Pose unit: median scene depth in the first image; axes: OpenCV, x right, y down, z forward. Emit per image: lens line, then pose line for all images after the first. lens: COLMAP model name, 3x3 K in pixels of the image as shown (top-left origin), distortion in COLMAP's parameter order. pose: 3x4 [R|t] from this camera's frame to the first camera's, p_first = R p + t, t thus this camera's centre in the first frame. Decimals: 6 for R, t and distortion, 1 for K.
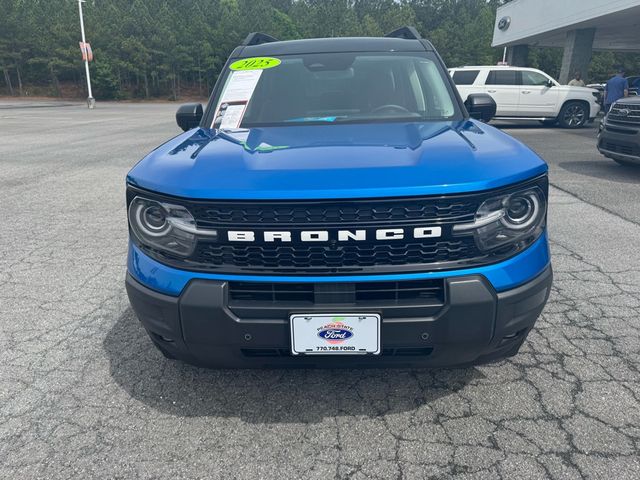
lens RADIAL K [[459.0, 0, 318.3], [0, 459.0, 239.5], [0, 0, 1]] dist [0.040334, -0.048593]
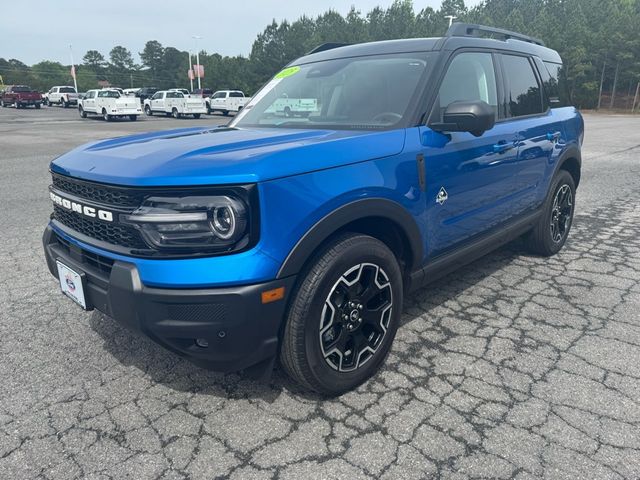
lens RADIAL K [[459.0, 0, 317.3], [0, 459.0, 234.9], [0, 0, 1]] dist [0.040334, -0.048593]
pose [[0.728691, 0.191303, -0.657581, 1.056280], [-0.210003, 0.976353, 0.051328, -0.105982], [0.651850, 0.100691, 0.751633, 0.359059]]
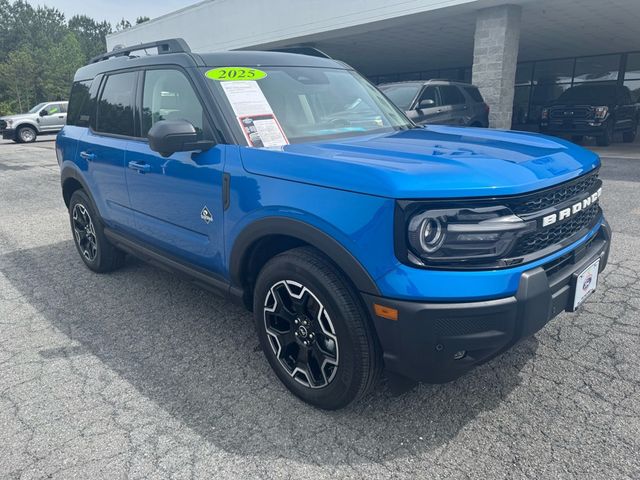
lens RADIAL K [[459.0, 0, 321.1], [0, 459.0, 241.1], [0, 0, 1]] dist [0.040334, -0.048593]
pose [[0.682662, -0.215362, 0.698278, -1.021576], [0.250589, 0.966634, 0.053143, -0.118619], [-0.686424, 0.138702, 0.713852, 0.451103]]
